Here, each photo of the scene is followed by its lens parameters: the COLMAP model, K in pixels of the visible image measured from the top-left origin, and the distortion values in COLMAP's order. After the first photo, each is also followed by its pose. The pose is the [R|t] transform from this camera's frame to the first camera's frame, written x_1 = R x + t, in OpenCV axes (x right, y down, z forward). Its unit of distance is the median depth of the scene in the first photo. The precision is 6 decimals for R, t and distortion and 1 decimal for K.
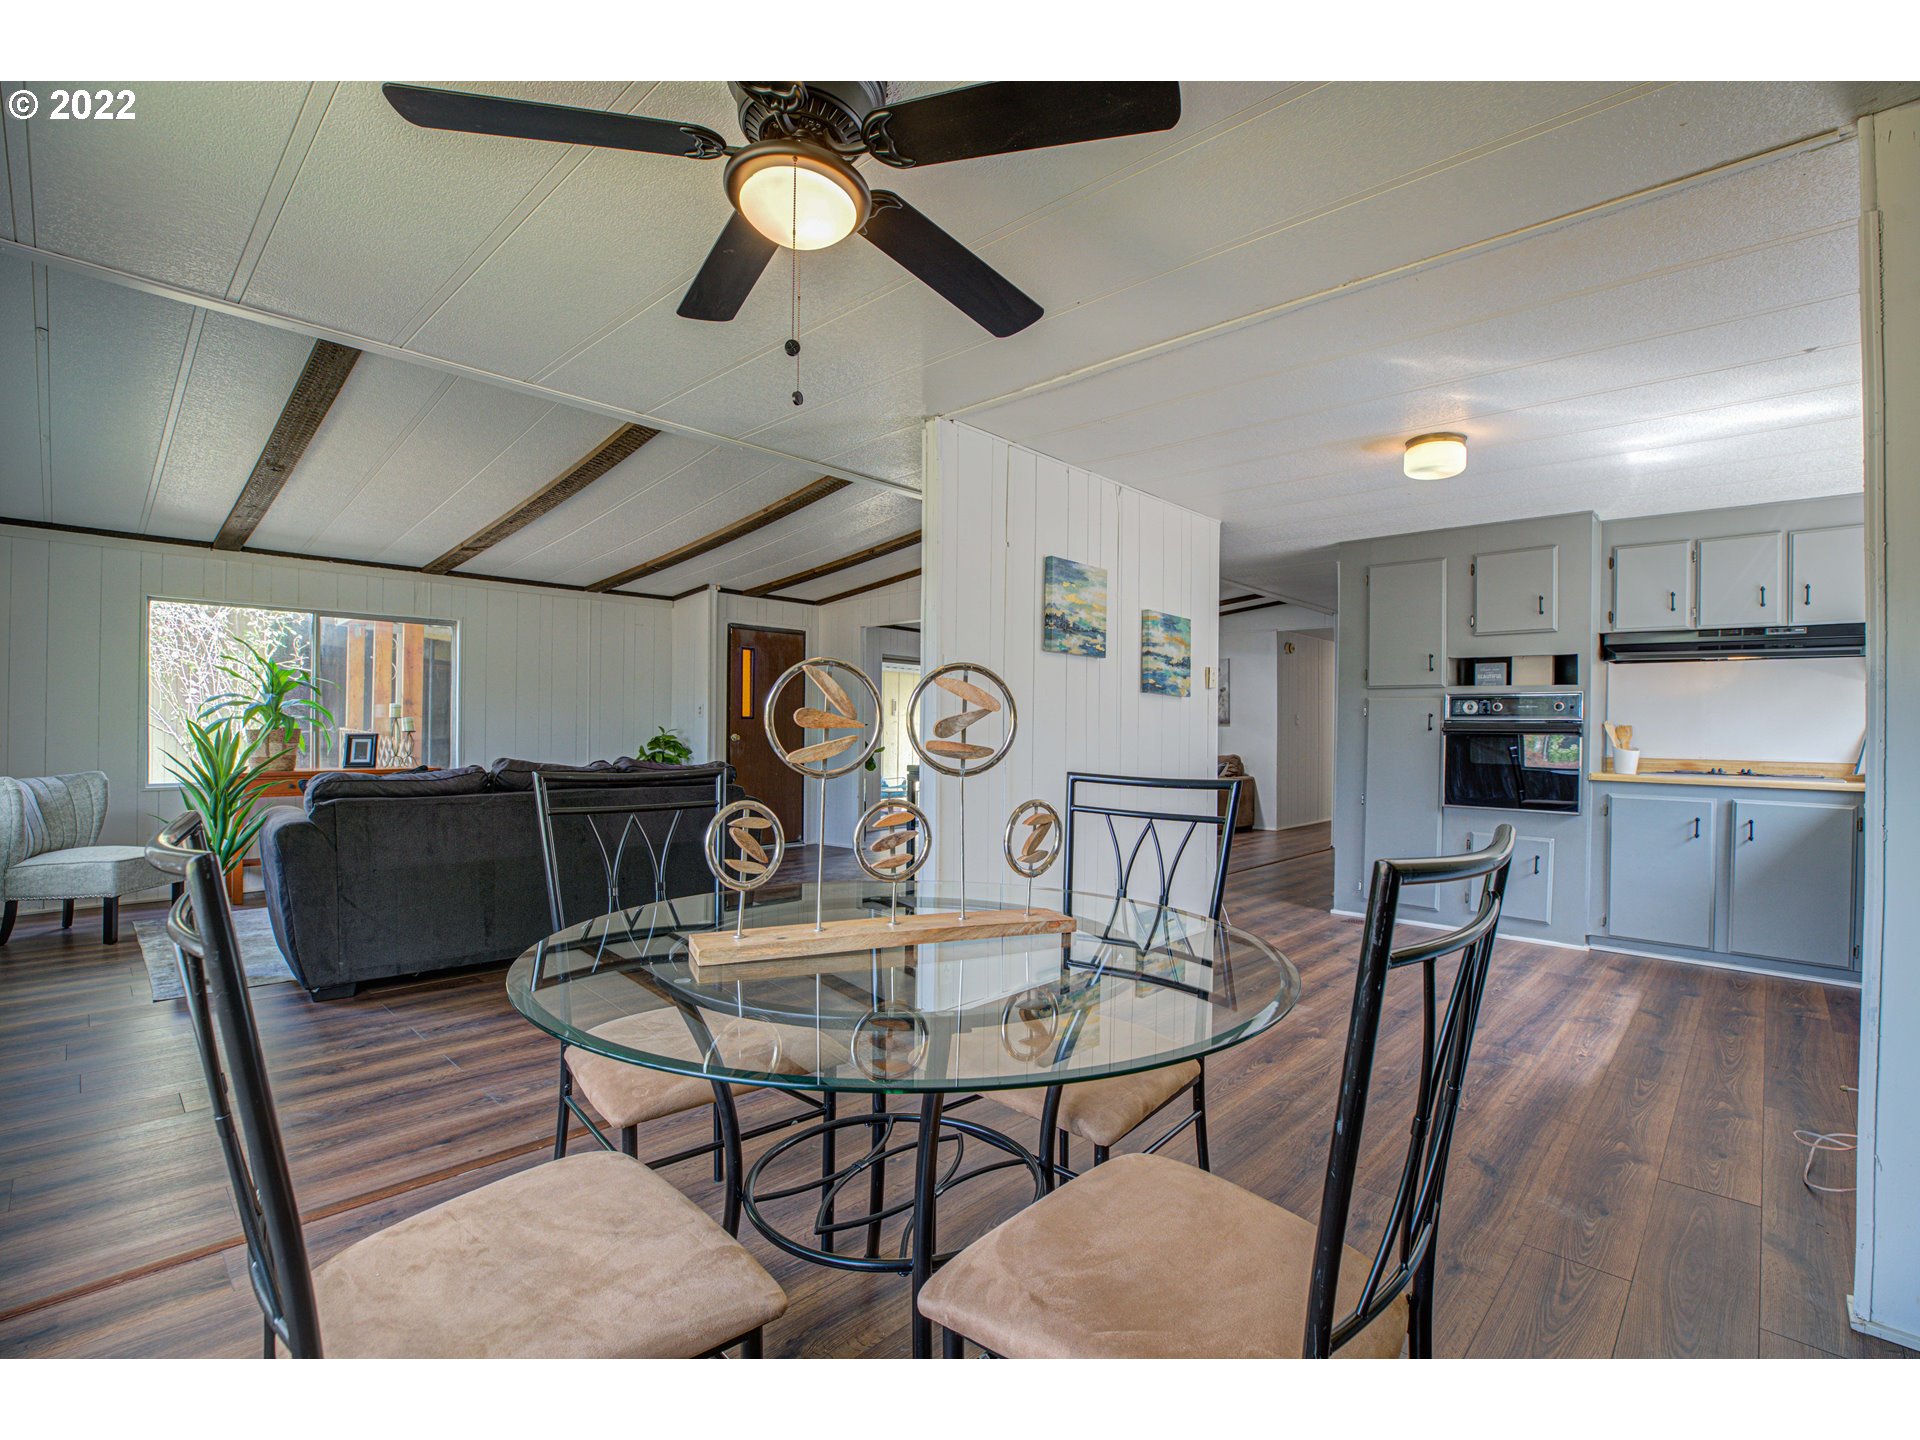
lens RADIAL K [[876.0, 0, 967.0], [0, 876.0, 726.2], [0, 0, 1]] dist [-0.030000, 0.000982]
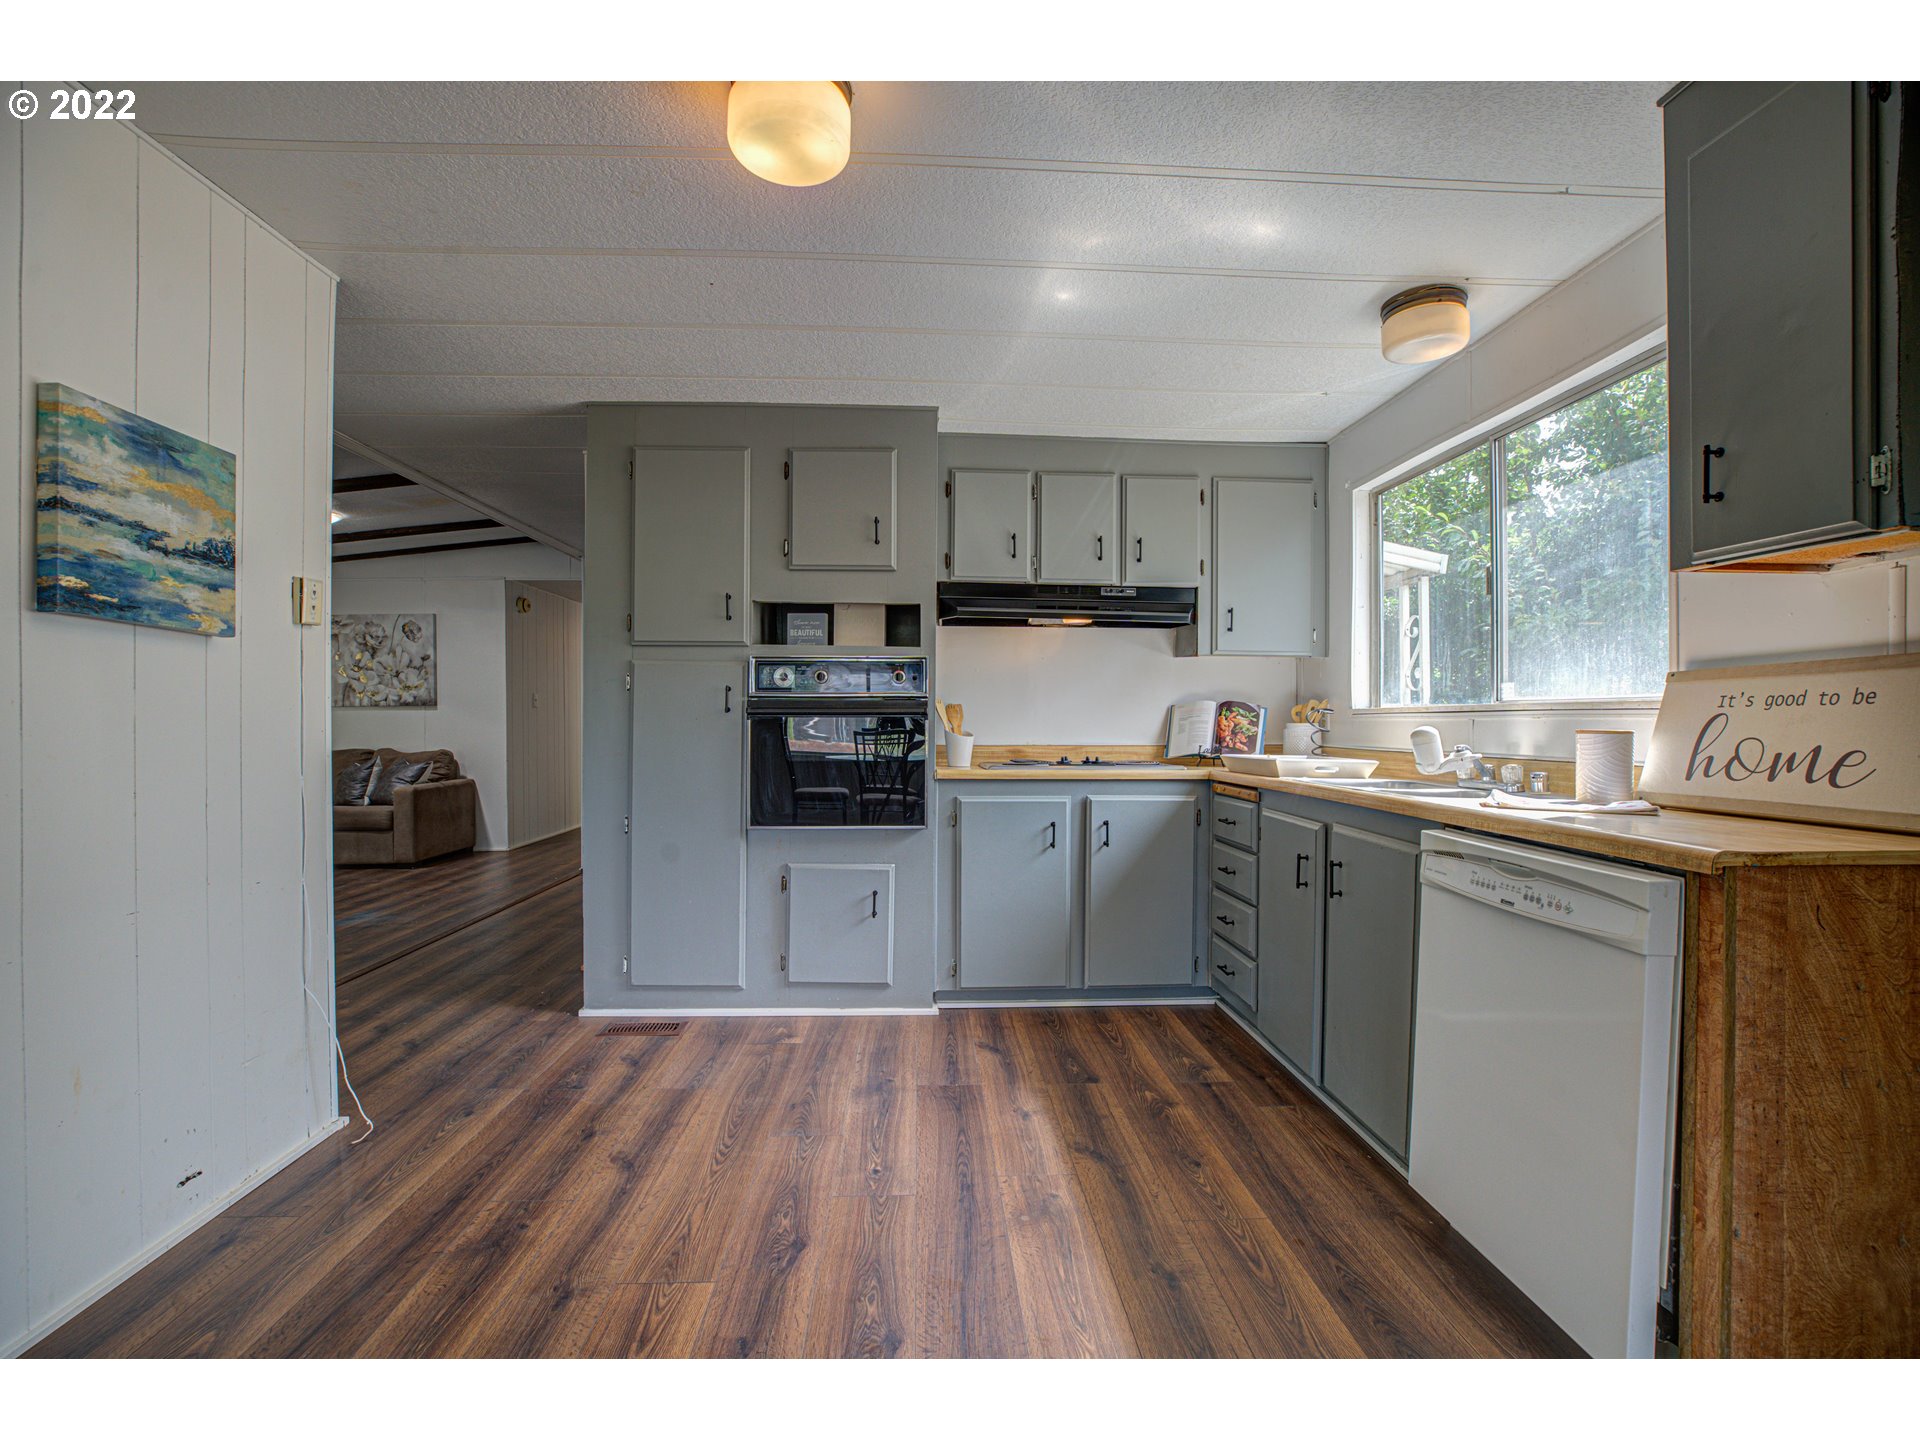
lens RADIAL K [[876.0, 0, 958.9], [0, 876.0, 726.1], [0, 0, 1]] dist [-0.030000, 0.000982]
pose [[0.695769, -0.017647, 0.718049, 0.202713], [0.004622, 0.999787, 0.020093, 0.003138], [-0.718251, -0.010661, 0.695702, 0.462159]]
